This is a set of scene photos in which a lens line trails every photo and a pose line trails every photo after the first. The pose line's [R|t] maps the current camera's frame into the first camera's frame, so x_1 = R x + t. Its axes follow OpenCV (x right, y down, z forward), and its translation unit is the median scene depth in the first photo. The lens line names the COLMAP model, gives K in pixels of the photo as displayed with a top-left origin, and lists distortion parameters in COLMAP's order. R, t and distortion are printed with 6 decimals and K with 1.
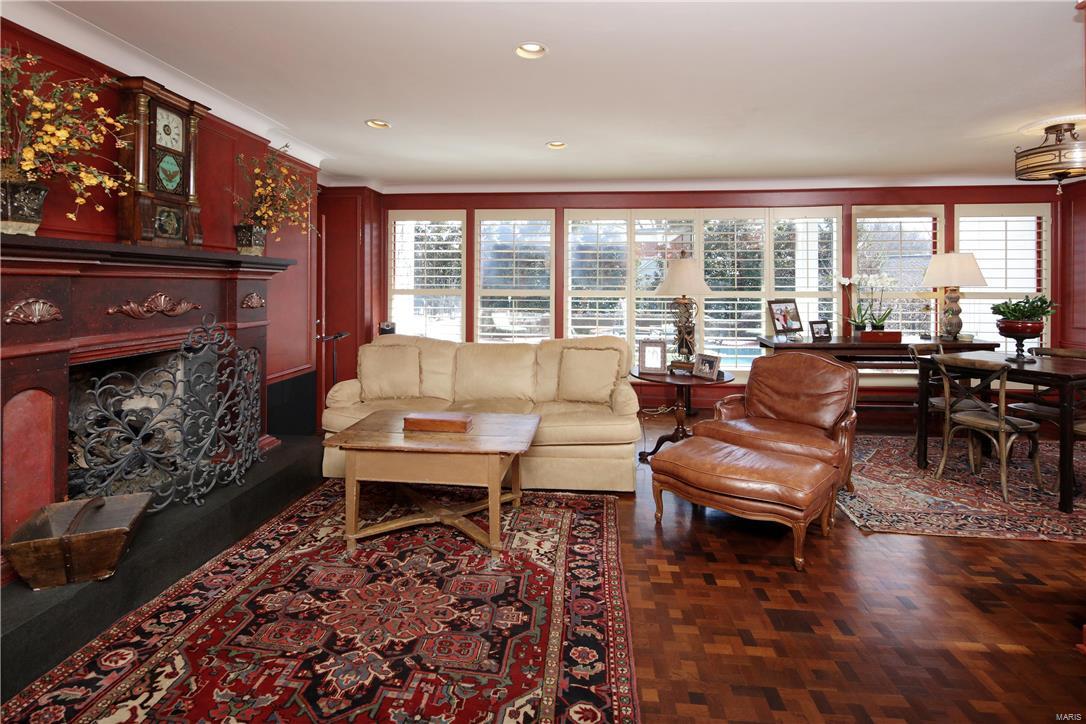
lens RADIAL K [[516.7, 0, 540.4], [0, 516.7, 289.1], [0, 0, 1]] dist [0.001013, -0.001233]
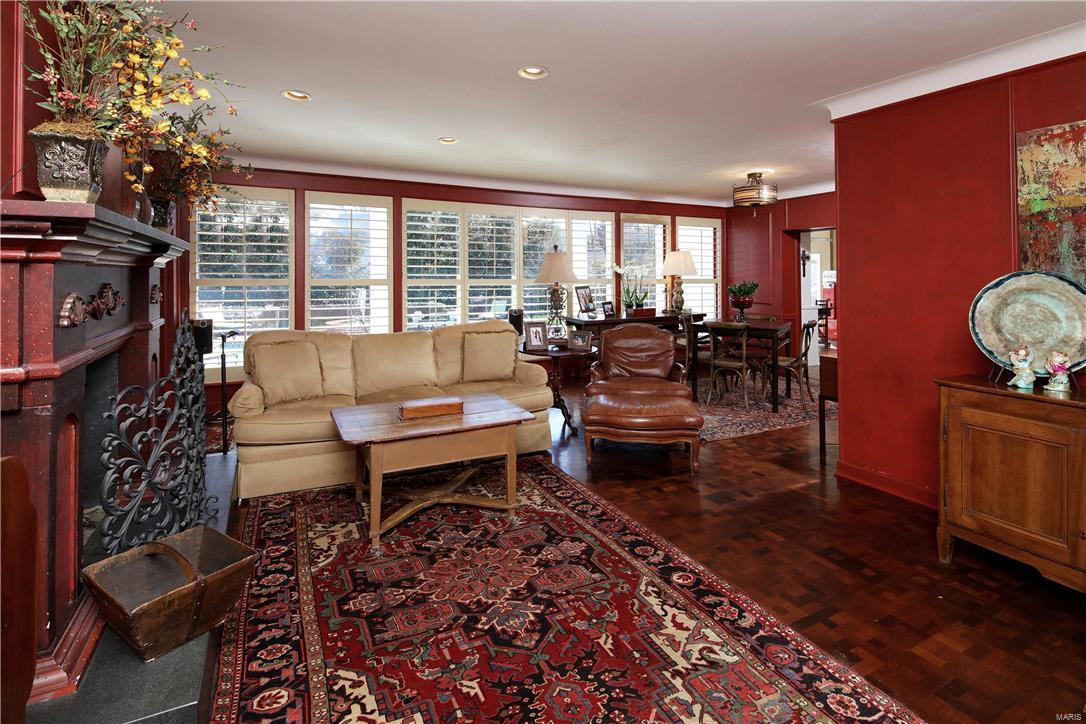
lens RADIAL K [[526.6, 0, 541.8], [0, 526.6, 274.9], [0, 0, 1]] dist [-0.000563, -0.000139]
pose [[0.839394, -0.001331, 0.543522, -0.658665], [0.004050, 0.999985, -0.003807, -0.002347], [-0.543509, 0.005397, 0.839386, -0.003439]]
